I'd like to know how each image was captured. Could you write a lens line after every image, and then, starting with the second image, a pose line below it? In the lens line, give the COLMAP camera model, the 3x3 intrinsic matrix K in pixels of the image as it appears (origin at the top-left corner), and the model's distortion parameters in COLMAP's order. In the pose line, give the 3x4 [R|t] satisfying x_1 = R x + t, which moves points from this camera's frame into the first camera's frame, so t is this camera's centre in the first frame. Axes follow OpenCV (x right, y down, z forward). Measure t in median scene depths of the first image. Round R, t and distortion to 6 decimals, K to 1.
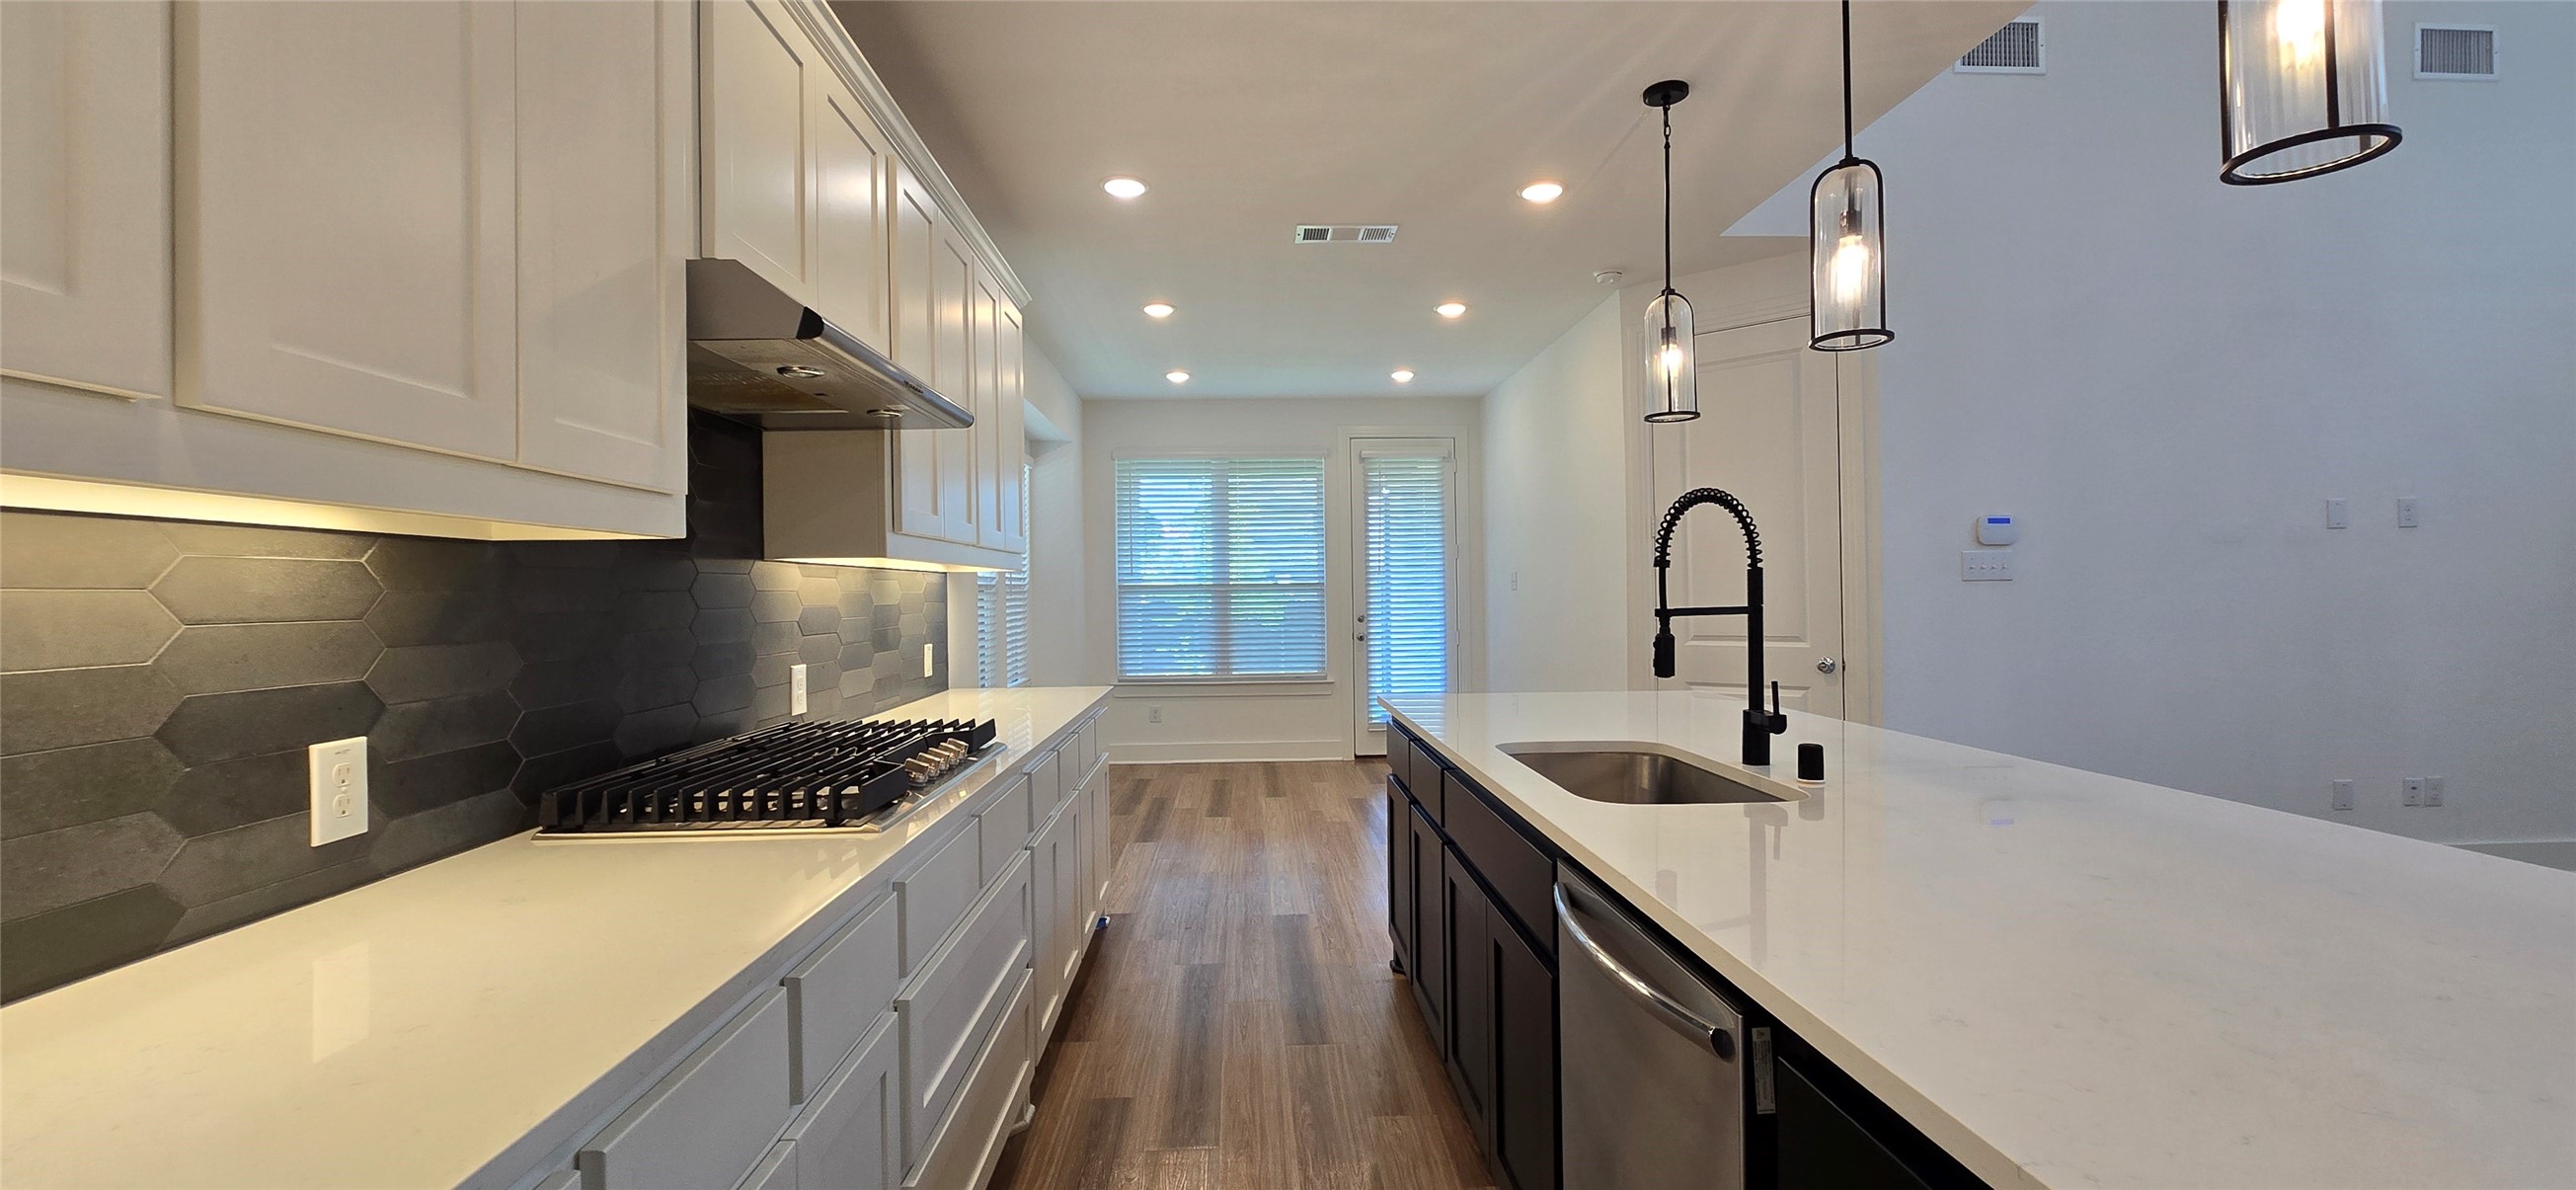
lens RADIAL K [[1056.1, 0, 1281.7], [0, 1056.1, 578.2], [0, 0, 1]] dist [-0.005795, 0.001652]
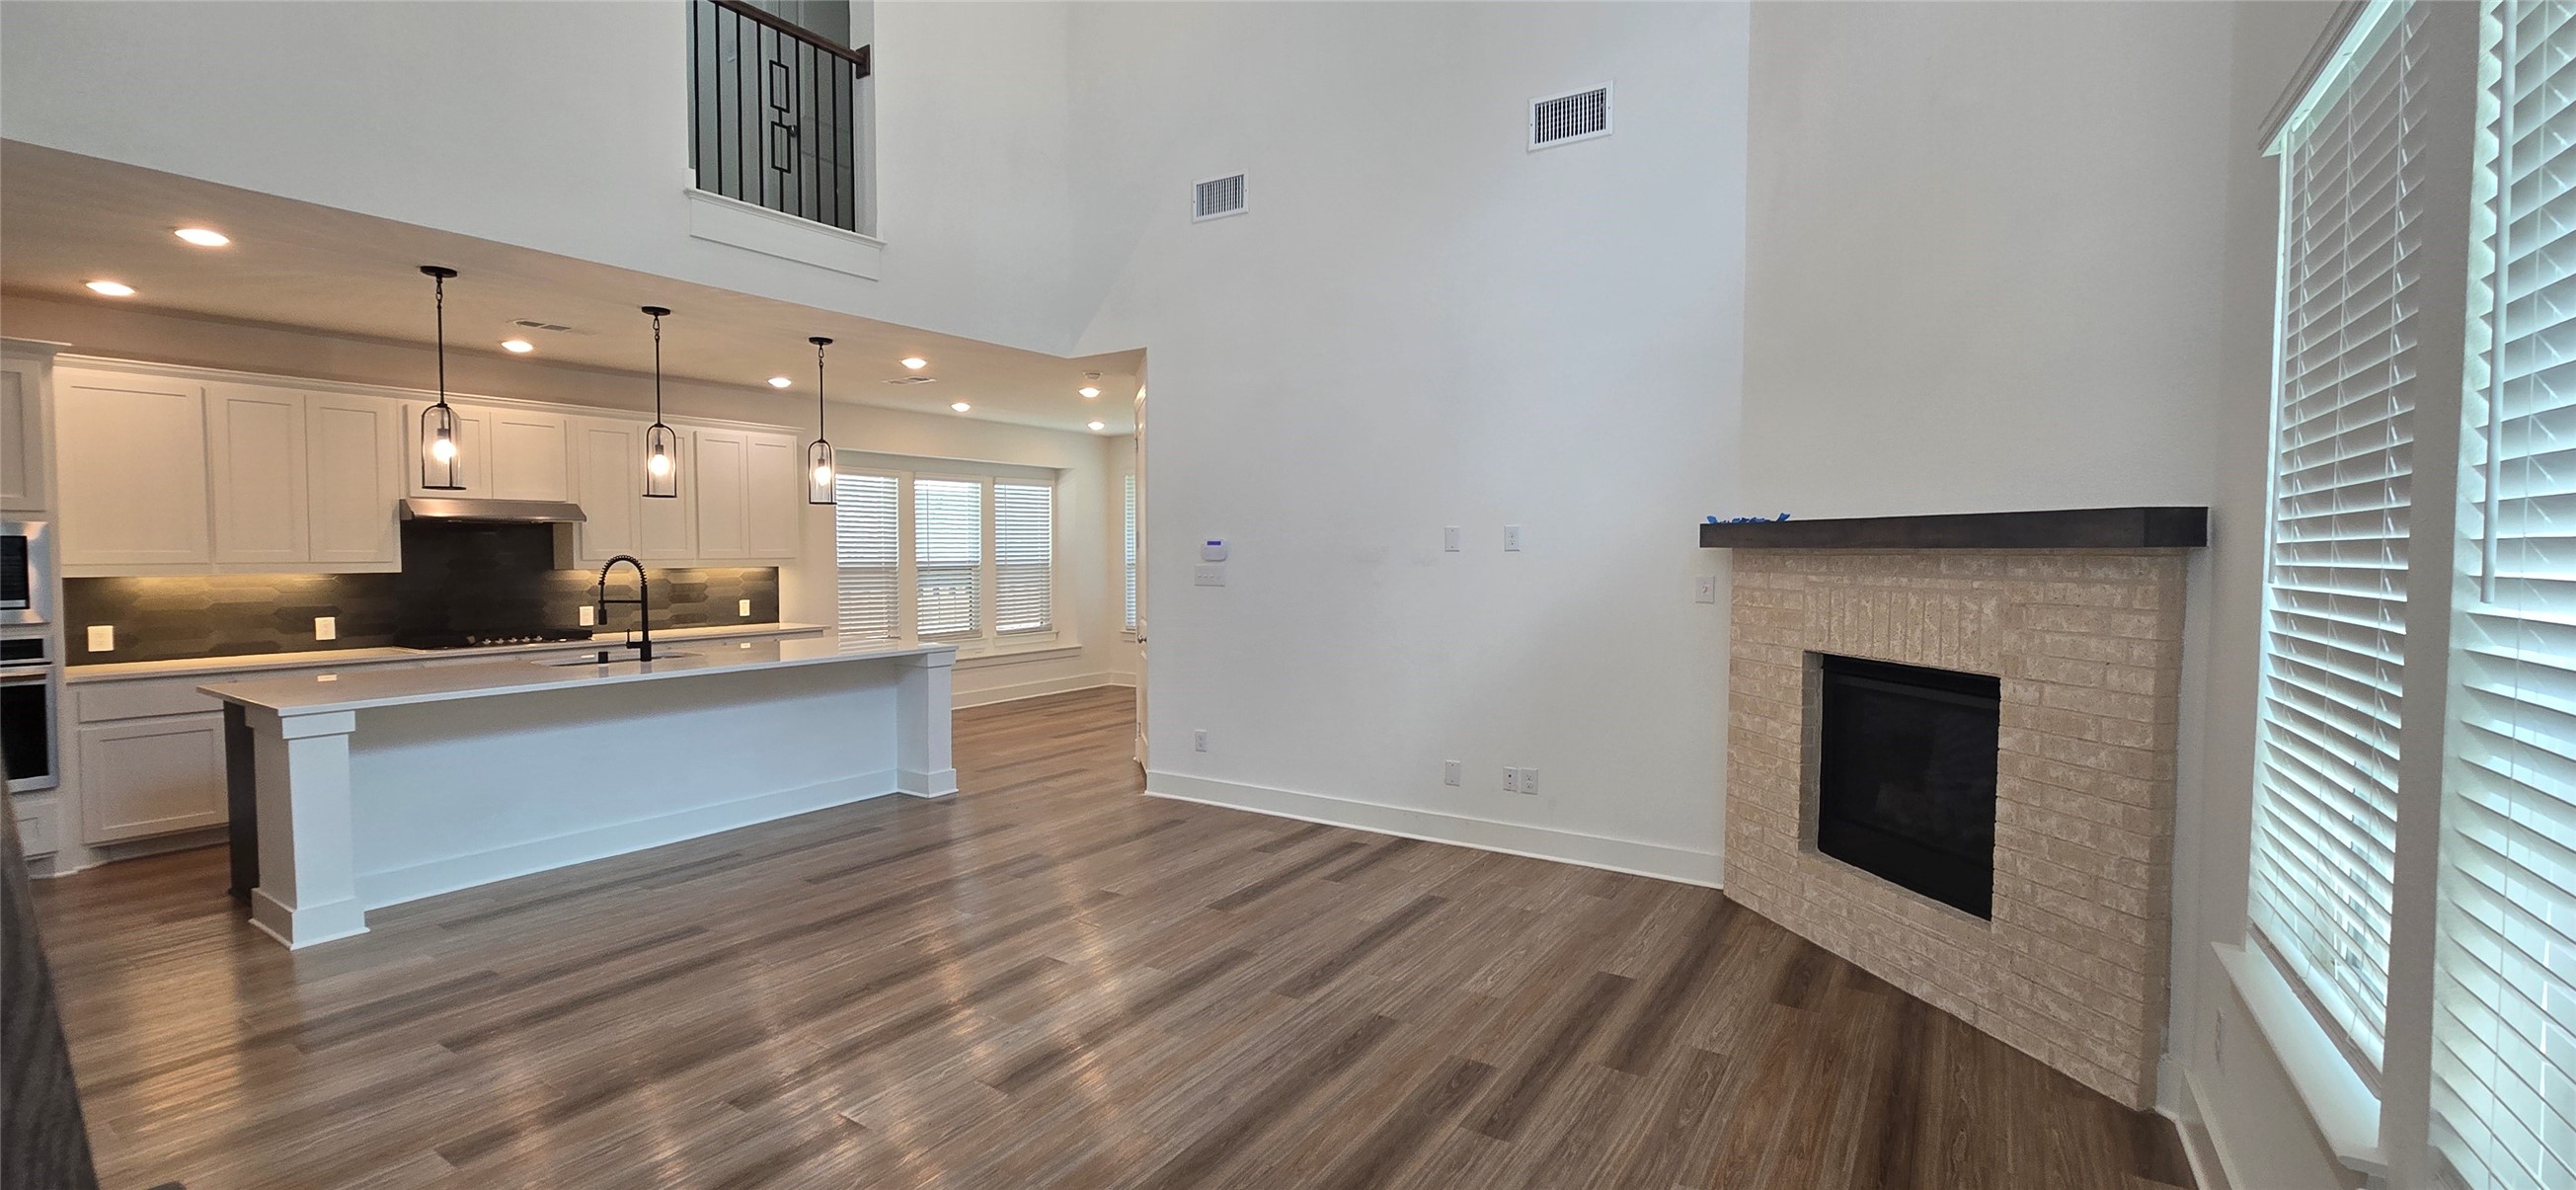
lens RADIAL K [[1056.1, 0, 1286.2], [0, 1056.1, 587.8], [0, 0, 1]] dist [-0.005795, 0.001652]
pose [[0.812407, 0.033958, -0.582100, 2.467331], [-0.002204, 0.998474, 0.055173, -0.115046], [0.583086, -0.043540, 0.811243, -0.135903]]
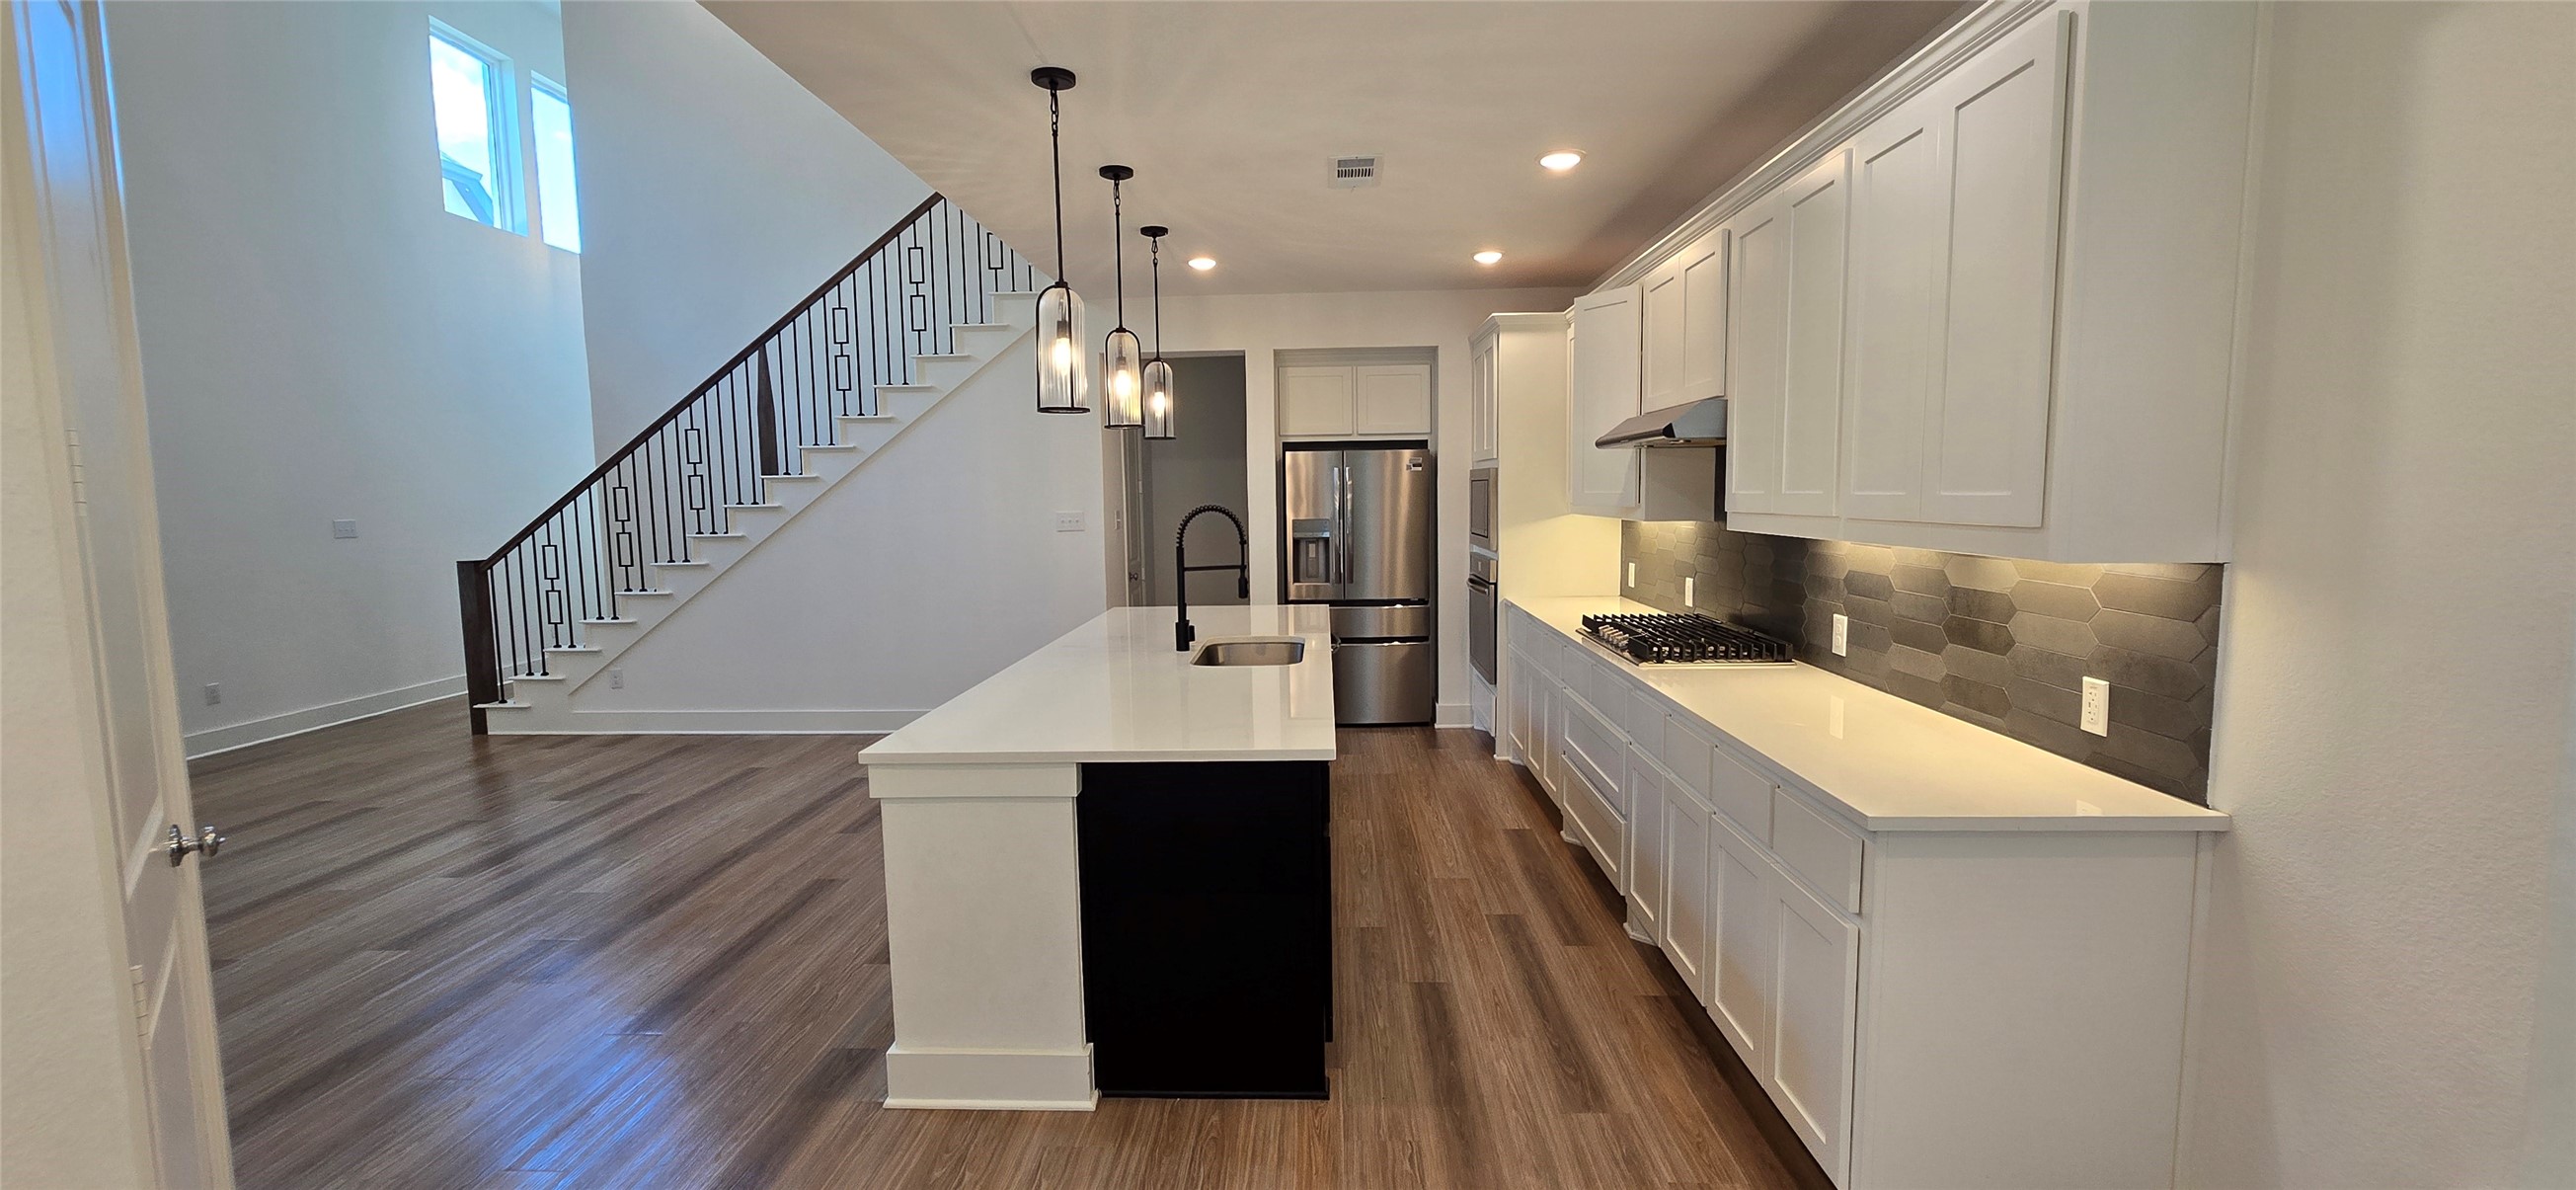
lens RADIAL K [[1056.1, 0, 1280.9], [0, 1056.1, 588.3], [0, 0, 1]] dist [-0.005795, 0.001652]
pose [[-0.996416, 0.020582, 0.082049, 0.088747], [0.027118, 0.996477, 0.079357, -0.062540], [-0.080126, 0.081298, -0.993464, 2.191157]]
